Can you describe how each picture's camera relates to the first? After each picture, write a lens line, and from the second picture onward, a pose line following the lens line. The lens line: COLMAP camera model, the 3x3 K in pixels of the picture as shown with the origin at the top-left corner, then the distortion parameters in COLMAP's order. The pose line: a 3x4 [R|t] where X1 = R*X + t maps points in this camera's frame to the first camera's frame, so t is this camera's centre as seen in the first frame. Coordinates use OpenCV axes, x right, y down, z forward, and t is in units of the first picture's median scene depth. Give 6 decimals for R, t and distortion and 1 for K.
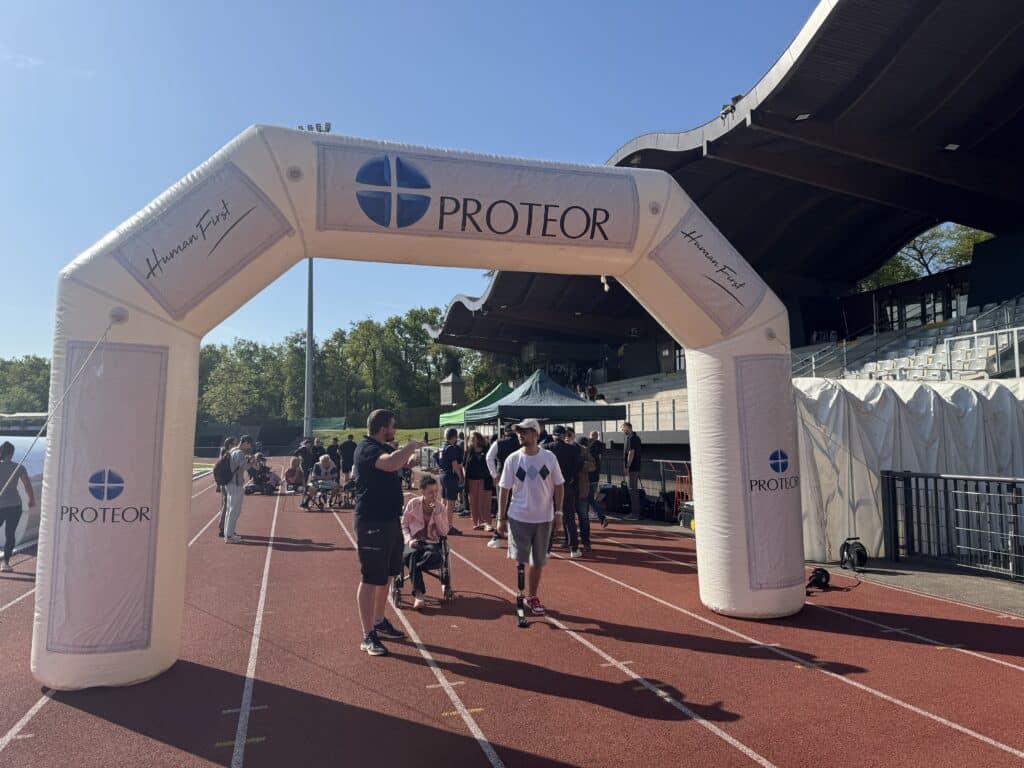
lens RADIAL K [[718.2, 0, 512.0], [0, 718.2, 384.0], [0, 0, 1]] dist [0.055506, -0.073734]
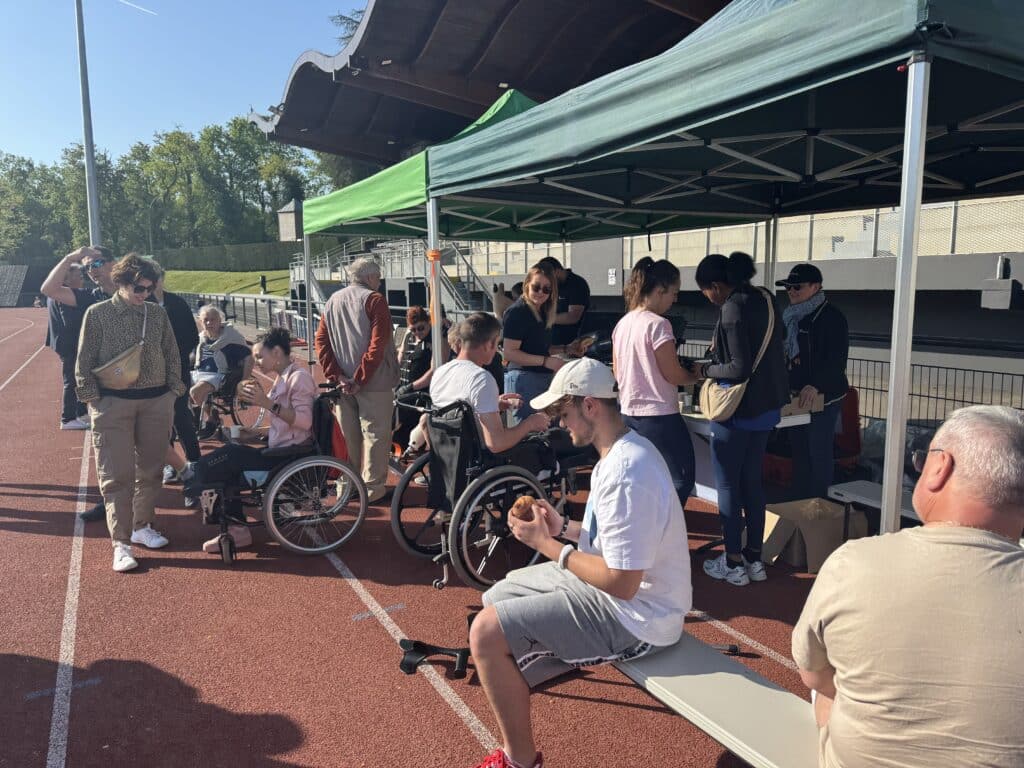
lens RADIAL K [[718.2, 0, 512.0], [0, 718.2, 384.0], [0, 0, 1]] dist [0.055506, -0.073734]
pose [[0.978027, -0.024148, 0.207073, -0.013963], [-0.019819, 0.978001, 0.207658, 0.009817], [-0.207532, -0.207199, 0.956033, 0.115734]]
